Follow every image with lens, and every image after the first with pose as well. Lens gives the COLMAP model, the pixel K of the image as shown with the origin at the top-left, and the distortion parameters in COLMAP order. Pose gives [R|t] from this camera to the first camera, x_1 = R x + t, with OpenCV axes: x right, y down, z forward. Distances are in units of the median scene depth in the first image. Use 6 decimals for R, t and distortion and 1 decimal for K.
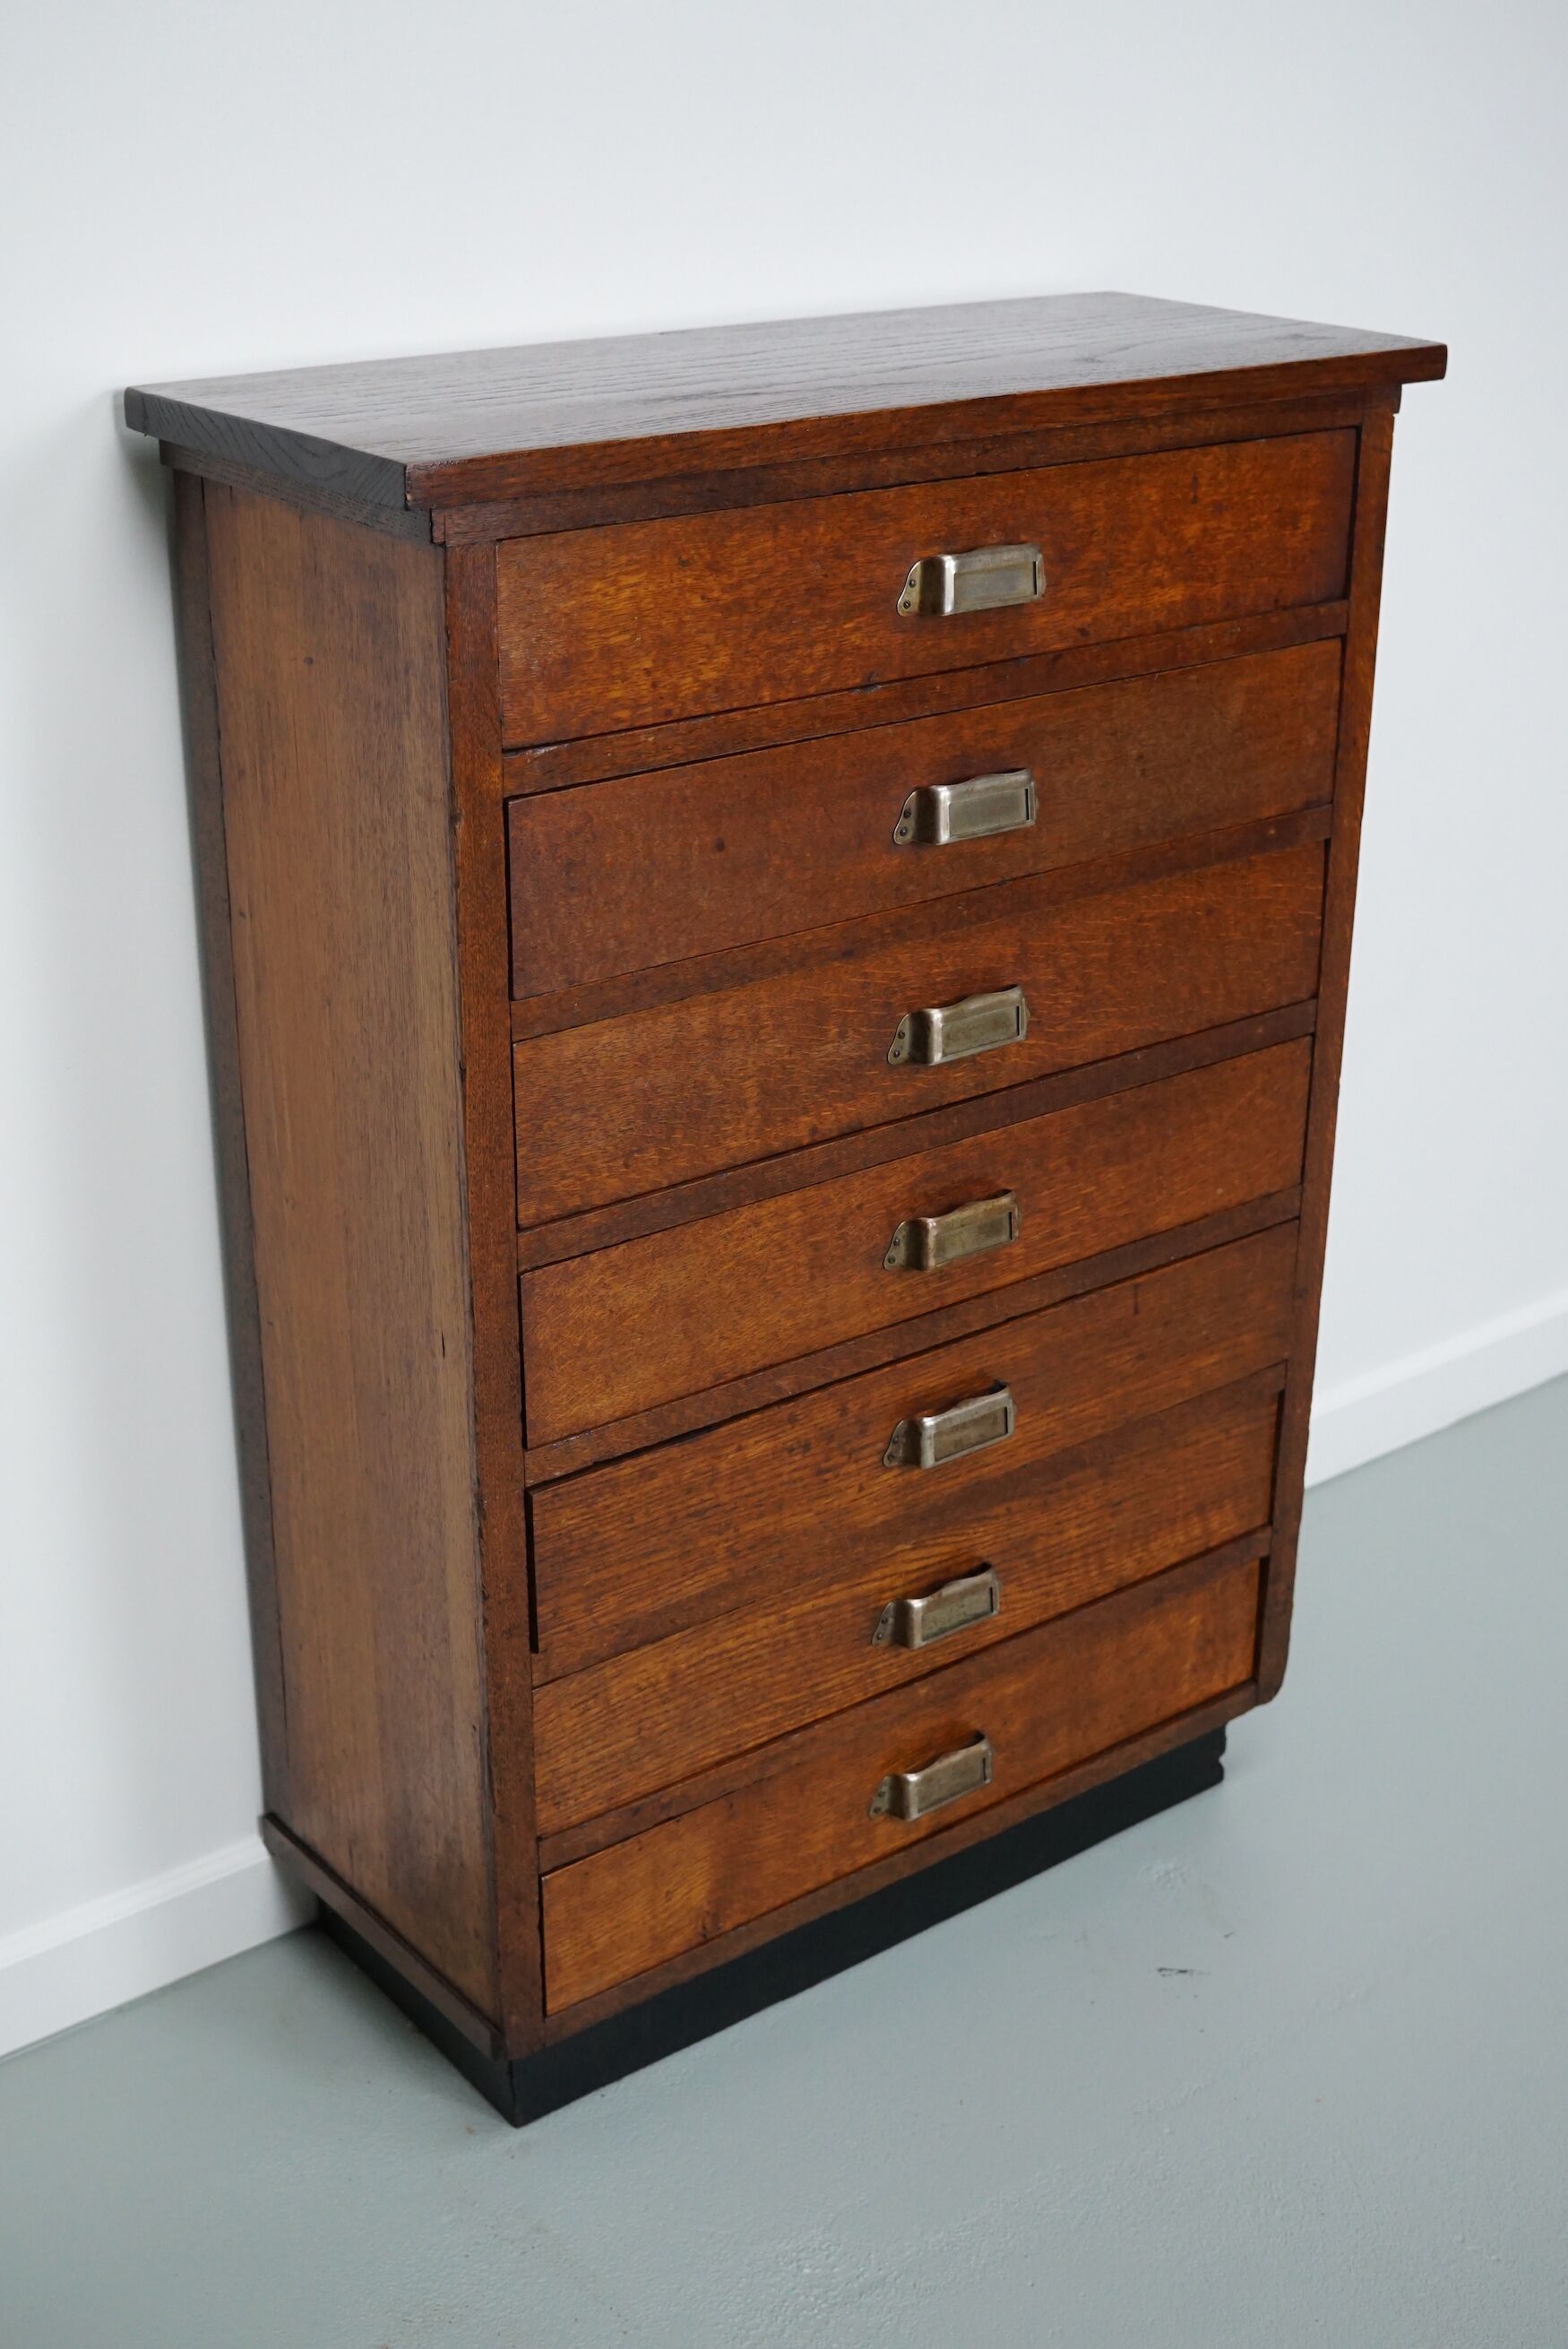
lens RADIAL K [[3030.6, 0, 787.6], [0, 3030.6, 1154.7], [0, 0, 1]] dist [-0.088910, 0.000000]
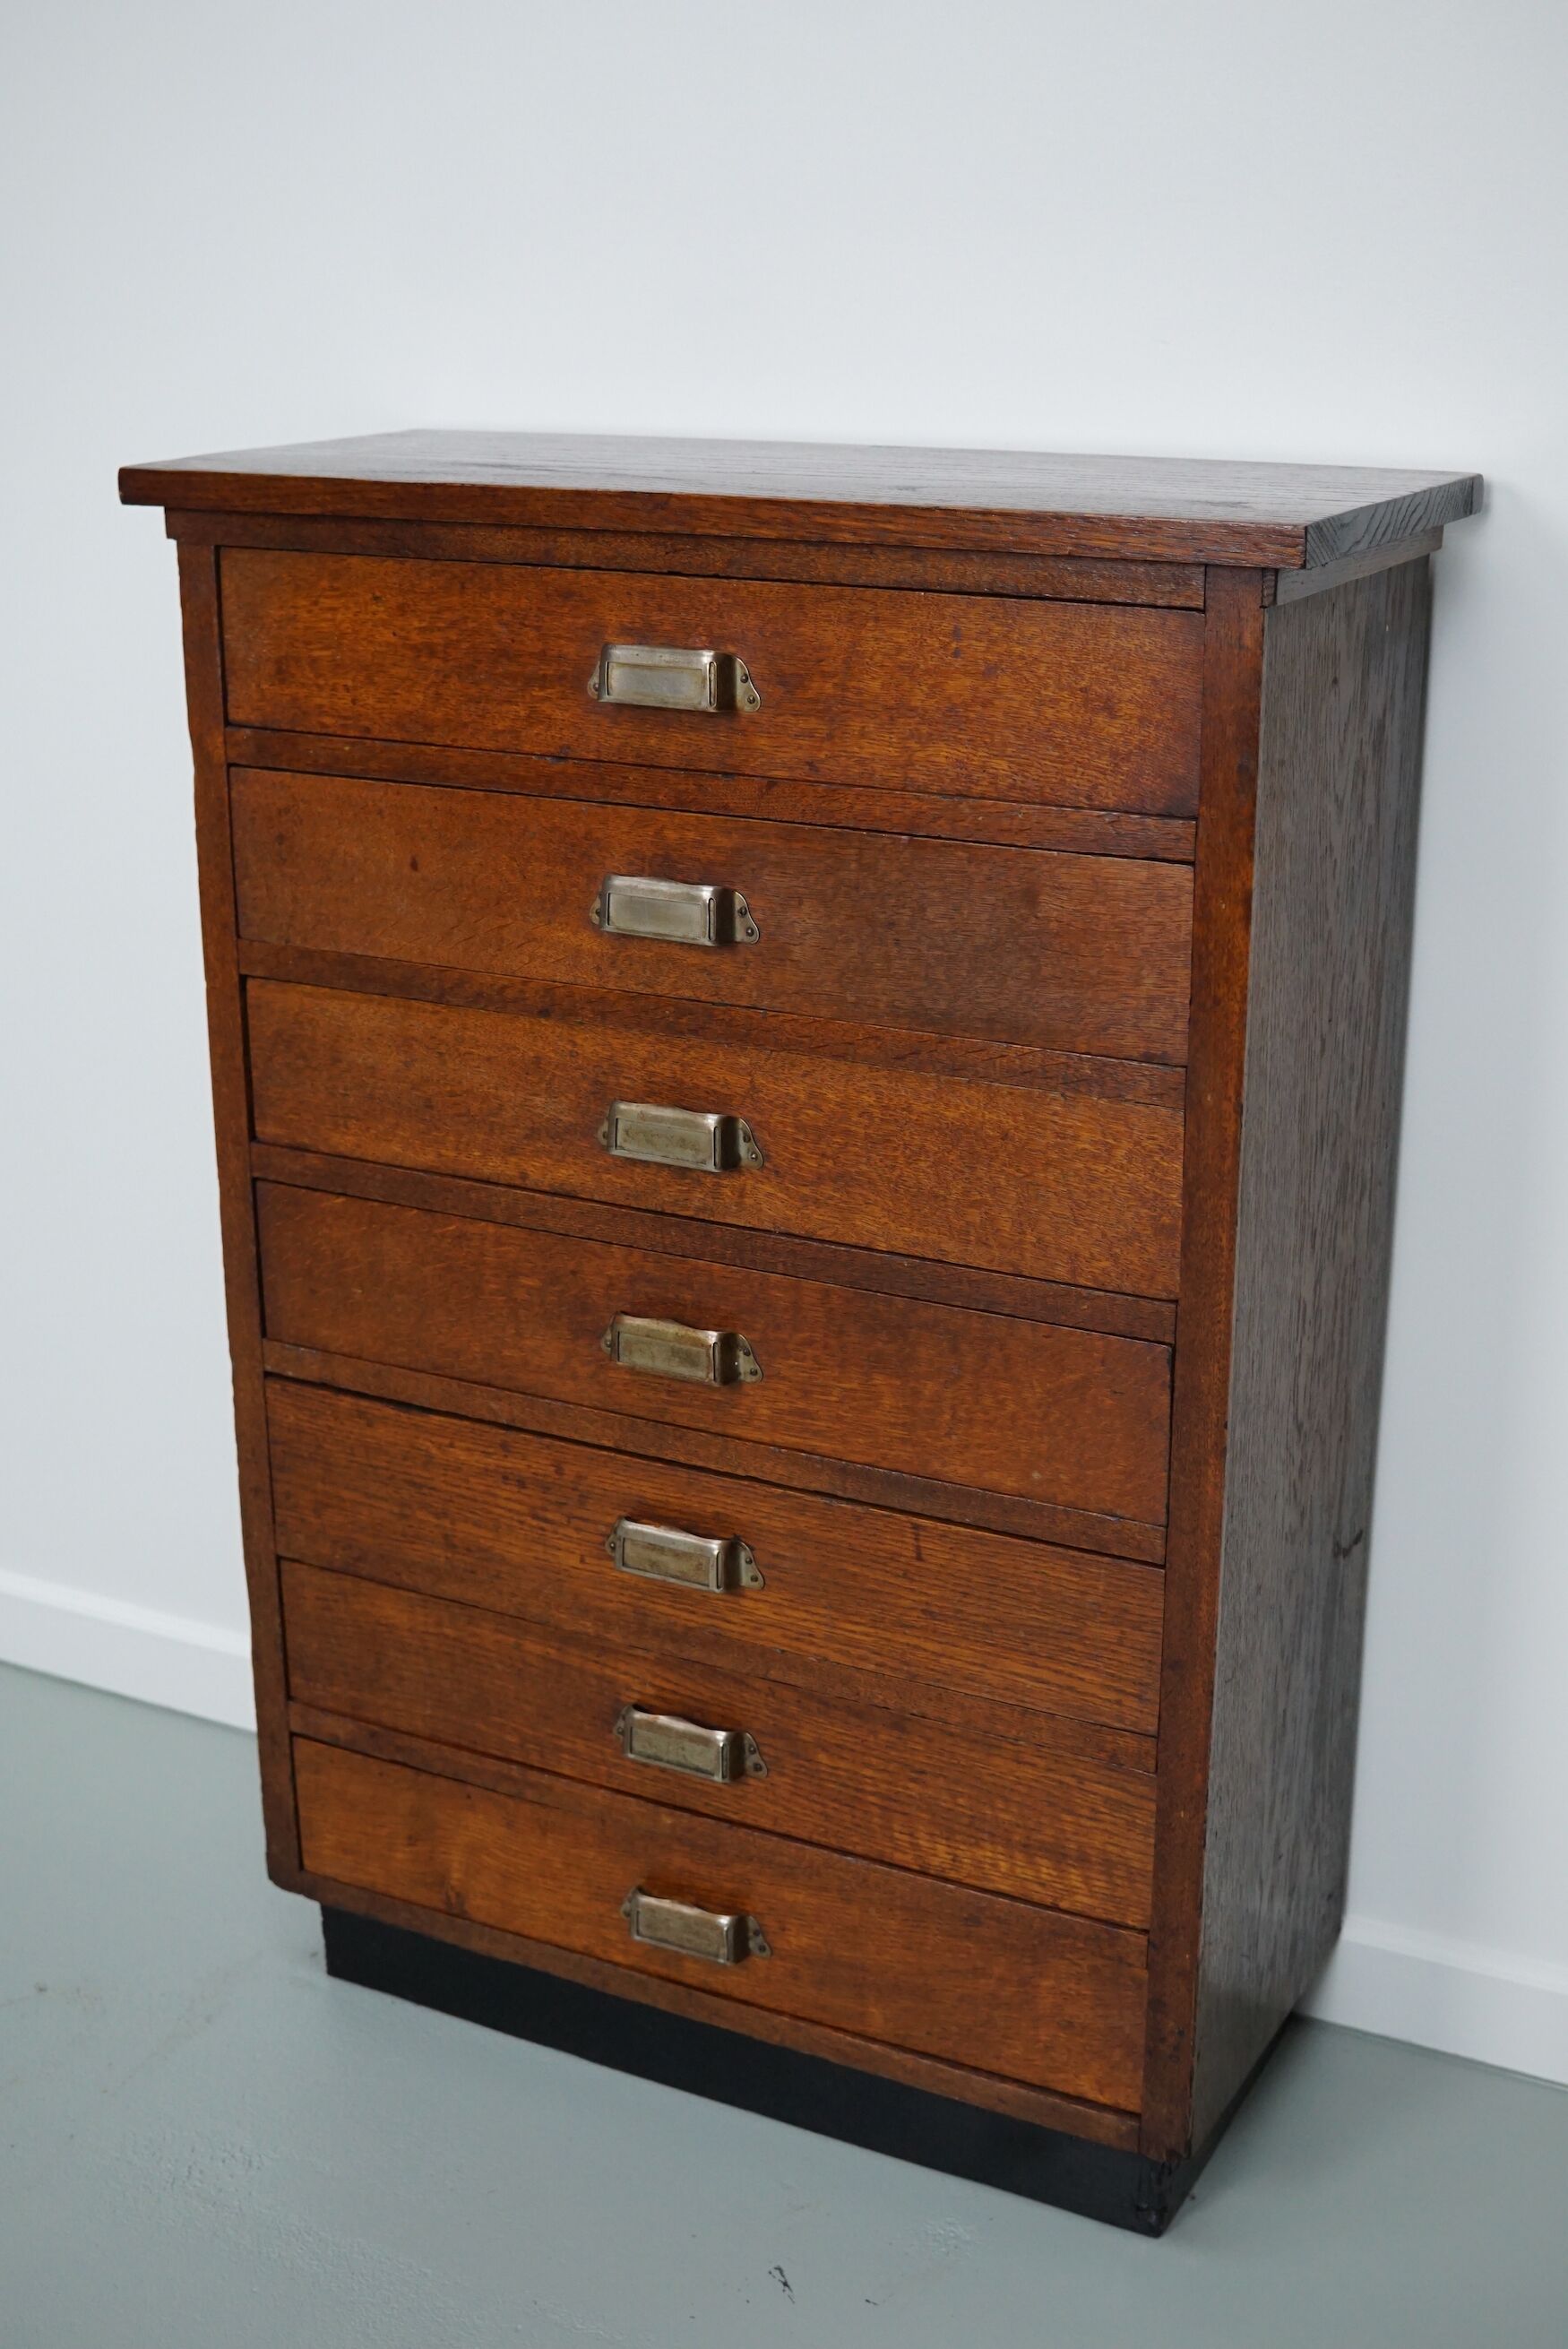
lens RADIAL K [[3030.6, 0, 771.4], [0, 3030.6, 1169.8], [0, 0, 1]] dist [-0.088910, 0.000000]
pose [[0.407471, 0.276996, -0.870196, 0.950608], [-0.348268, 0.928009, 0.132321, -0.177309], [0.844202, 0.249144, 0.474605, 0.574652]]
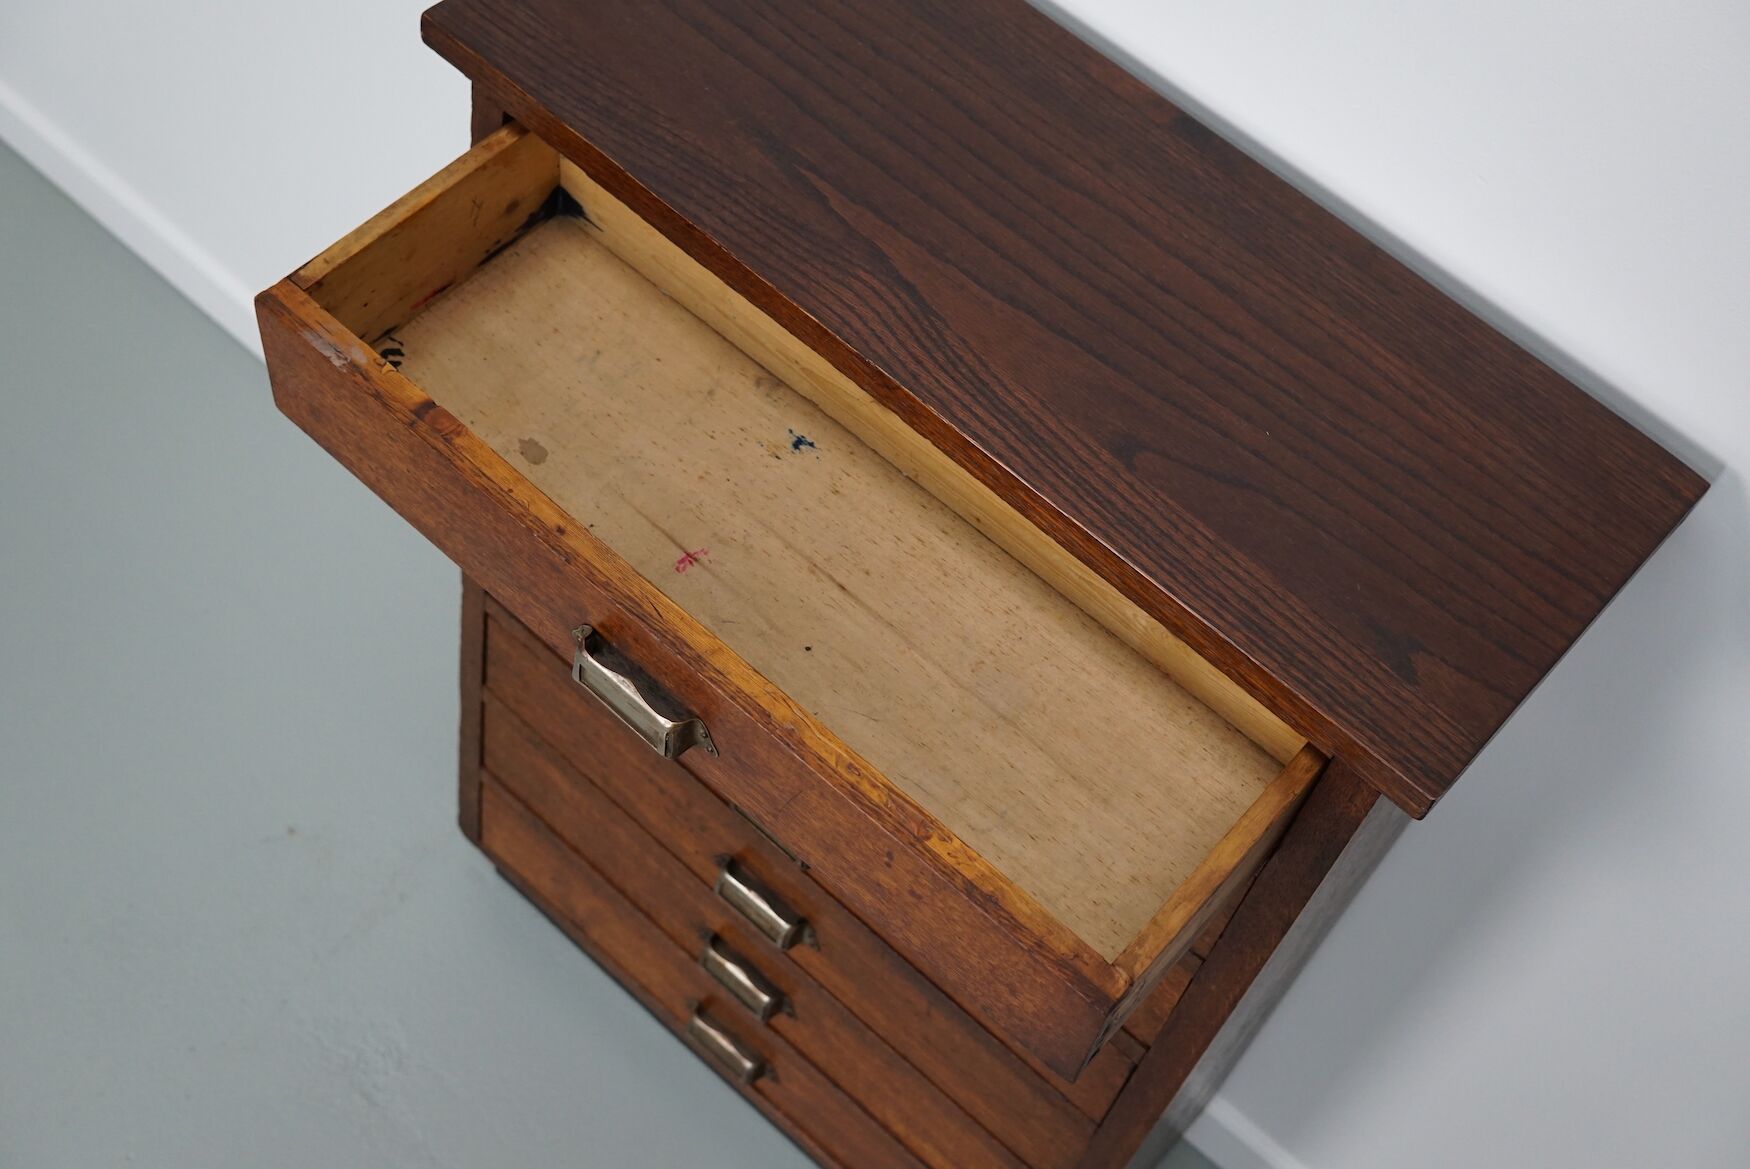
lens RADIAL K [[2258.1, 0, 861.7], [0, 2258.1, 585.1], [0, 0, 1]] dist [-0.088910, 0.000000]
pose [[0.185350, 0.809344, -0.557322, 0.507515], [-0.517810, 0.562463, 0.644599, -0.645870], [0.835175, 0.169110, 0.523339, 0.574158]]
